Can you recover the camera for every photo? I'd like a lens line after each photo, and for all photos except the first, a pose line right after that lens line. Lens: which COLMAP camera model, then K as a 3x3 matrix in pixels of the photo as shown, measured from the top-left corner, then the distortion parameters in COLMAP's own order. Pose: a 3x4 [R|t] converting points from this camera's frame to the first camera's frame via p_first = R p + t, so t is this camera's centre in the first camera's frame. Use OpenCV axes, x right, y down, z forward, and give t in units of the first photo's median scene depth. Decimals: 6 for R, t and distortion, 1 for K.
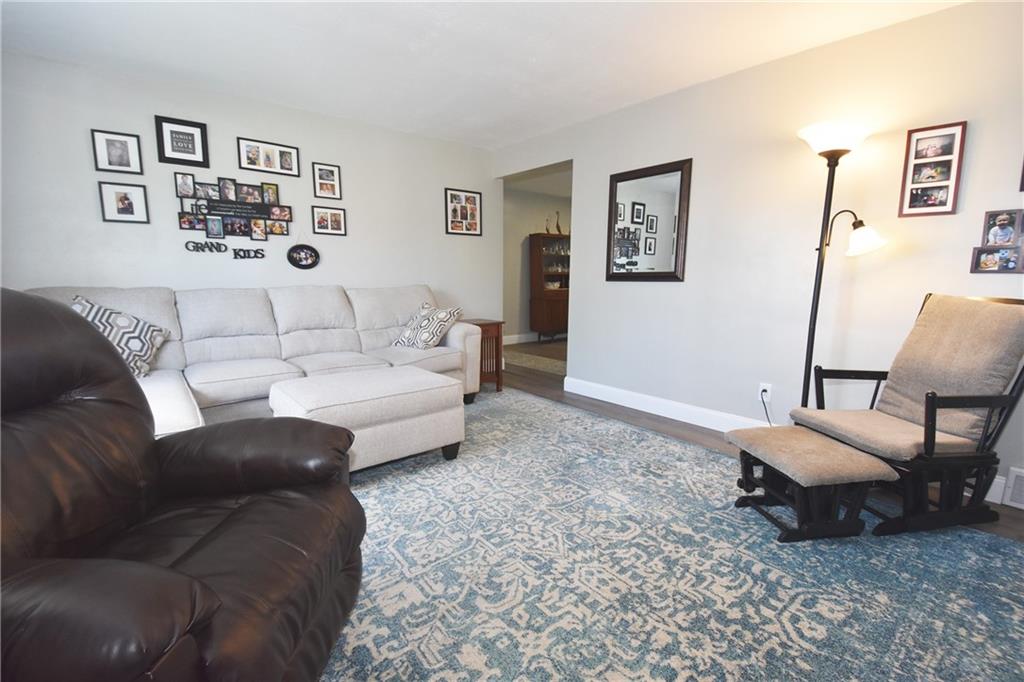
lens RADIAL K [[461.4, 0, 512.3], [0, 461.4, 346.4], [0, 0, 1]] dist [-0.003877, -0.007789]
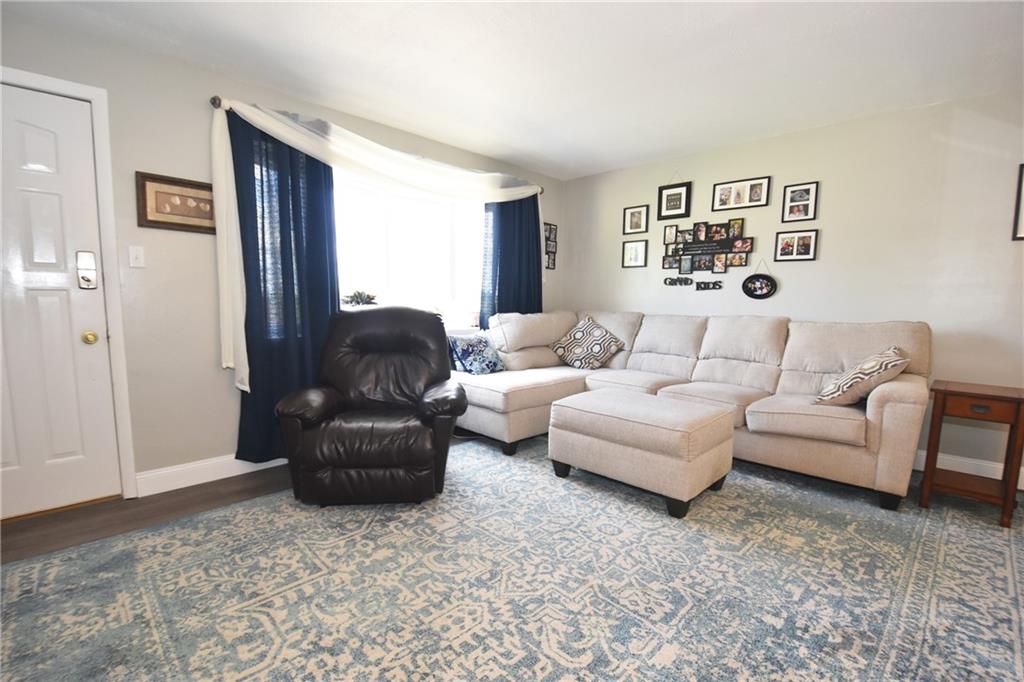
lens RADIAL K [[461.4, 0, 505.0], [0, 461.4, 346.3], [0, 0, 1]] dist [-0.003877, -0.007789]
pose [[0.084523, 0.098572, -0.991534, 0.608857], [-0.162922, 0.983070, 0.083843, -0.082431], [0.983012, 0.154456, 0.099151, 0.503376]]
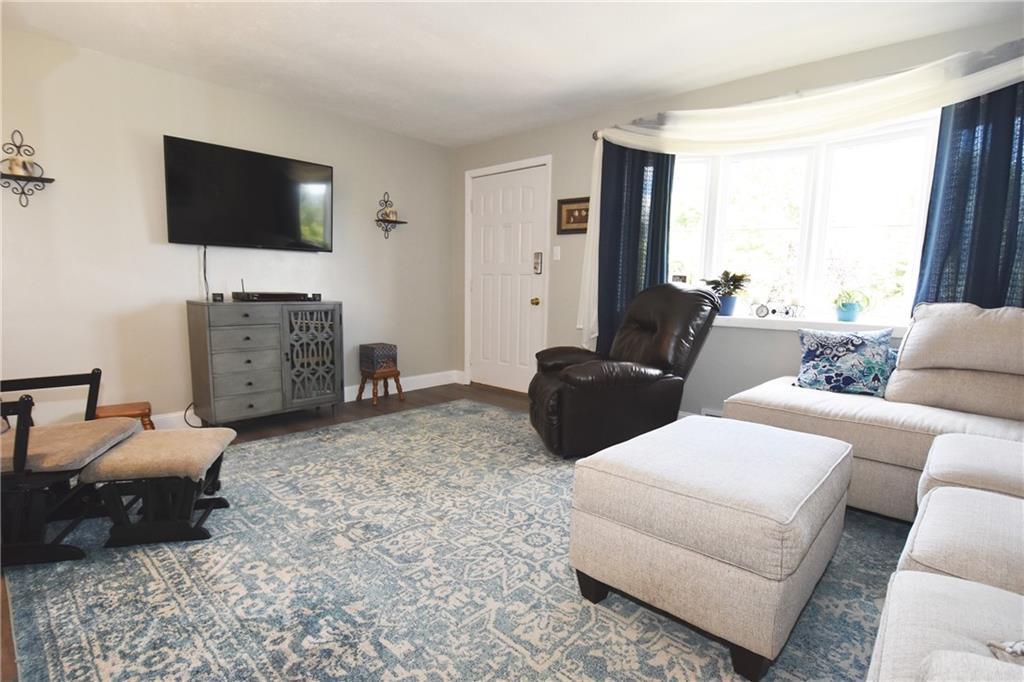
lens RADIAL K [[510.6, 0, 507.5], [0, 510.6, 341.6], [0, 0, 1]] dist [0.000193, 0.001329]
pose [[-0.991792, -0.005783, -0.127733, 0.046181], [-0.039159, 0.964712, 0.260378, -0.196880], [0.121720, 0.263243, -0.957020, 1.379201]]
